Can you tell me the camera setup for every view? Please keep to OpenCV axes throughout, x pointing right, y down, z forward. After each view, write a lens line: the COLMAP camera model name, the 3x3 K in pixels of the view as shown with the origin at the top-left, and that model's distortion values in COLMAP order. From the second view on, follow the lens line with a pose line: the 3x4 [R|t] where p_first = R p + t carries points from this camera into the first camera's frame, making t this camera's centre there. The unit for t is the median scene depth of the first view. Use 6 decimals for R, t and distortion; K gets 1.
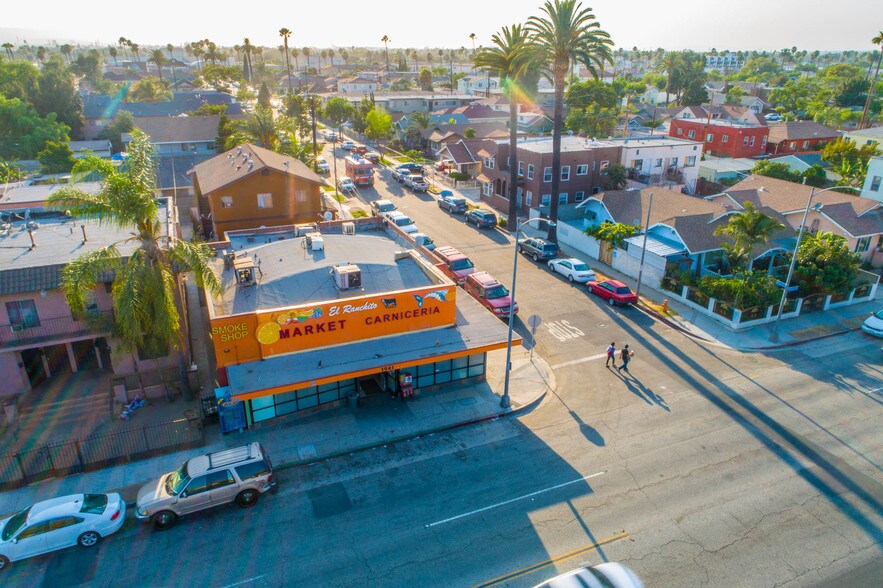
lens RADIAL K [[593.9, 0, 441.9], [0, 593.9, 293.0], [0, 0, 1]] dist [-0.002556, 0.011818]
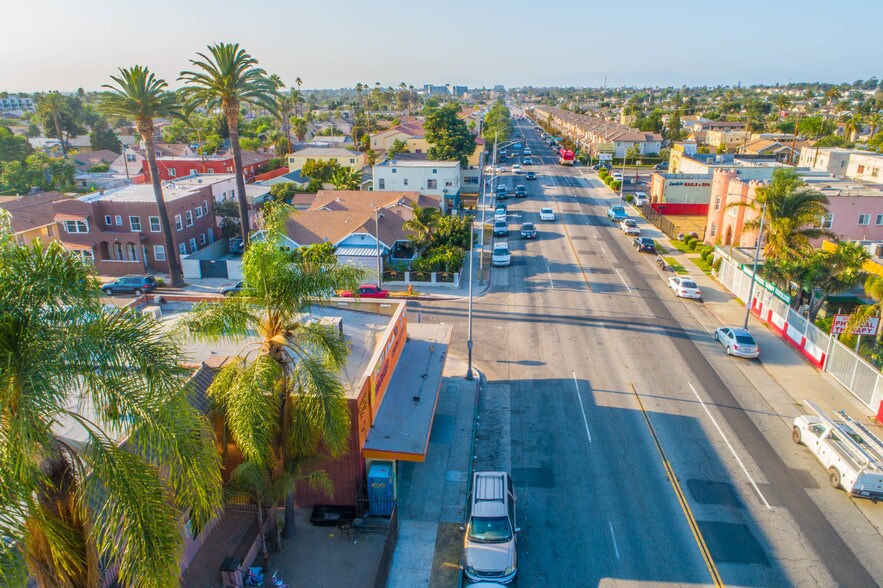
lens RADIAL K [[593.9, 0, 444.6], [0, 593.9, 296.8], [0, 0, 1]] dist [-0.002556, 0.011818]
pose [[0.482073, -0.290763, 0.826476, -0.870058], [0.337297, 0.932208, 0.131220, -0.142865], [-0.808601, 0.215510, 0.547466, 0.345426]]
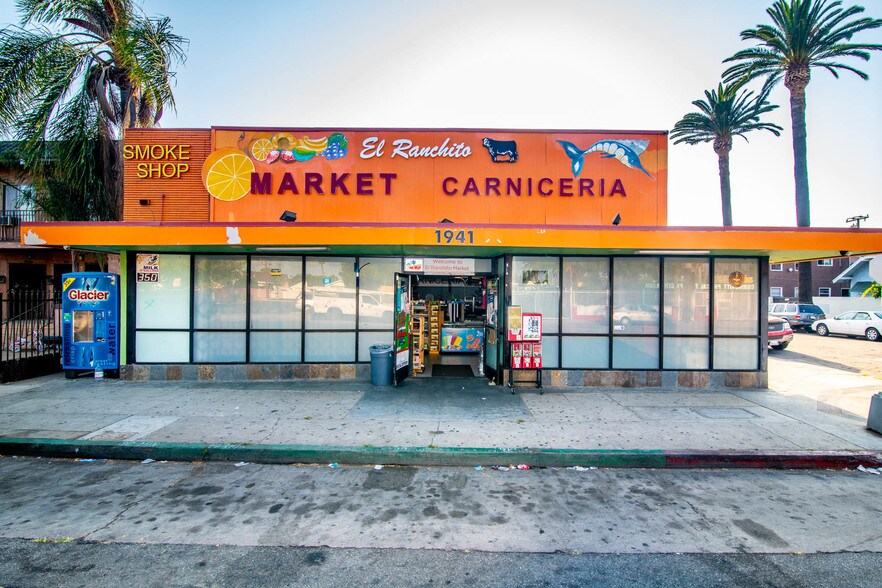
lens RADIAL K [[435.2, 0, 451.4], [0, 435.2, 284.2], [0, 0, 1]] dist [-0.020998, -0.000917]
pose [[0.919759, -0.003560, -0.392467, 0.002532], [-0.150569, 0.920248, -0.361210, 0.224403], [0.362453, 0.391319, 0.845871, 0.746173]]
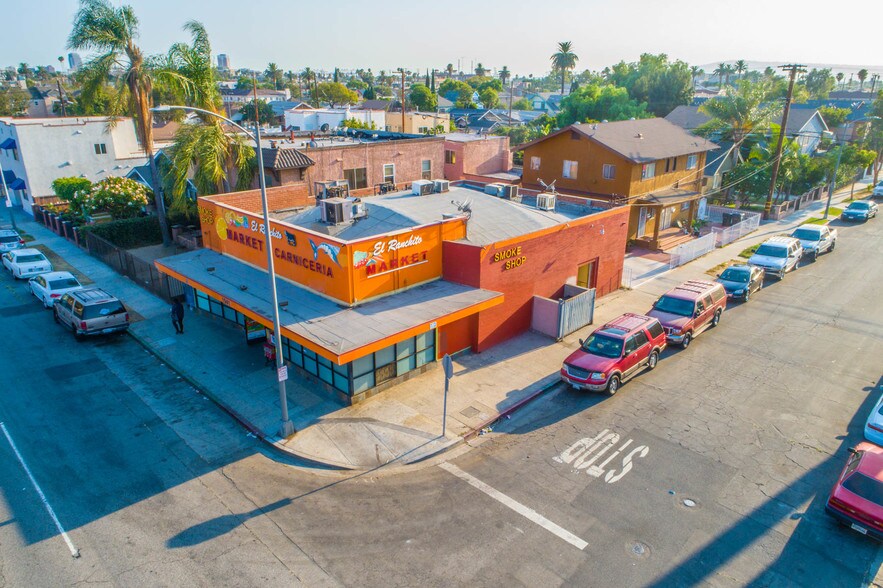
lens RADIAL K [[593.9, 0, 438.2], [0, 593.9, 297.3], [0, 0, 1]] dist [-0.002556, 0.011818]
pose [[0.375223, 0.310227, -0.873479, 0.681761], [-0.351132, 0.919675, 0.175797, -0.116030], [0.857854, 0.240743, 0.454014, 0.819805]]
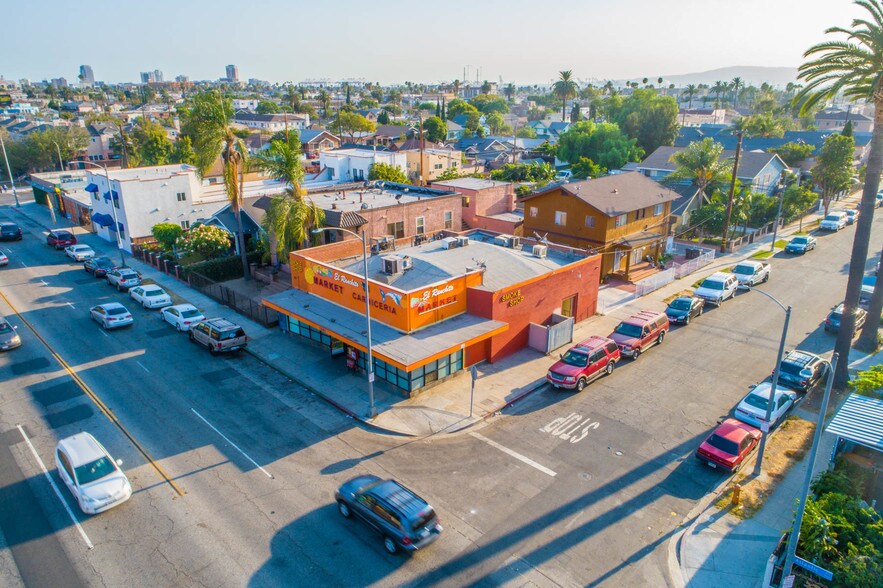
lens RADIAL K [[593.9, 0, 438.1], [0, 593.9, 294.3], [0, 0, 1]] dist [-0.002556, 0.011818]
pose [[0.366472, 0.294363, -0.882637, 0.984239], [-0.345696, 0.923804, 0.164559, -0.208671], [0.863824, 0.244817, 0.440309, 0.605478]]
